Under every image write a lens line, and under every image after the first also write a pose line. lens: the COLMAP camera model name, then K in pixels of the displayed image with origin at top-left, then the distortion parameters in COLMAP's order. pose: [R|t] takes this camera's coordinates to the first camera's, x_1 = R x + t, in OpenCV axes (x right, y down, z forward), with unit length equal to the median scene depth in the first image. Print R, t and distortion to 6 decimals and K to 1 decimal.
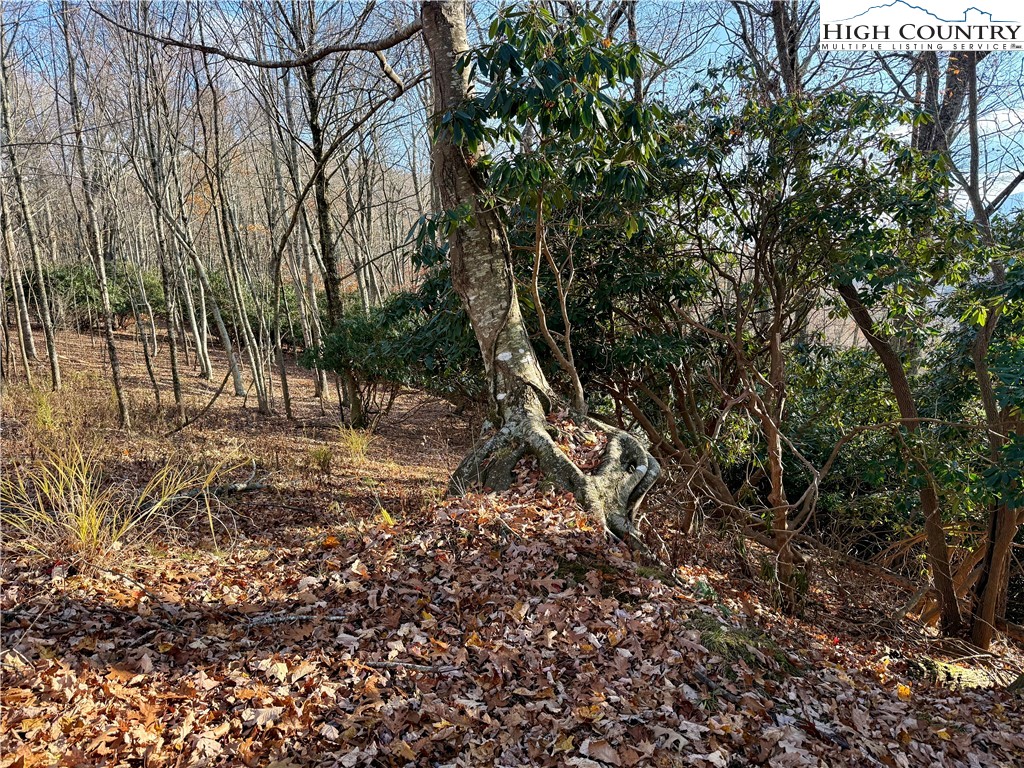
lens RADIAL K [[709.4, 0, 516.3], [0, 709.4, 393.3], [0, 0, 1]] dist [0.069726, -0.000870]
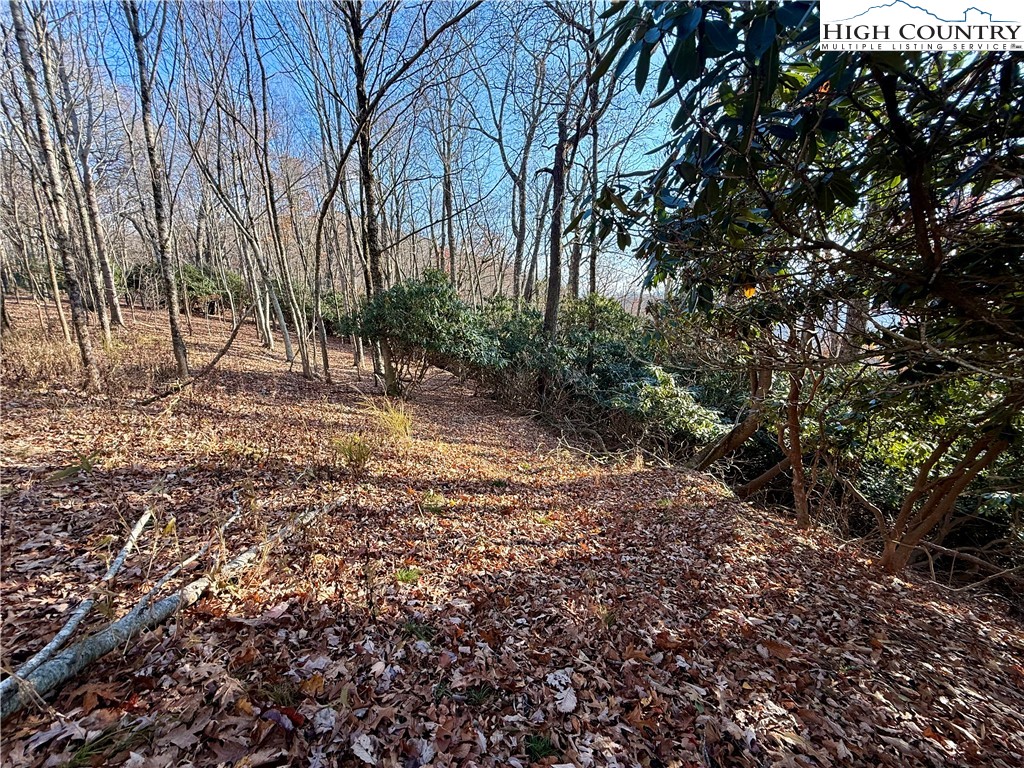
lens RADIAL K [[409.9, 0, 513.6], [0, 409.9, 382.0], [0, 0, 1]] dist [0.000872, 0.032231]
pose [[0.994583, 0.041516, 0.095289, -0.073126], [-0.043762, 0.998808, 0.021604, 0.005945], [-0.094279, -0.025657, 0.995215, 0.269581]]
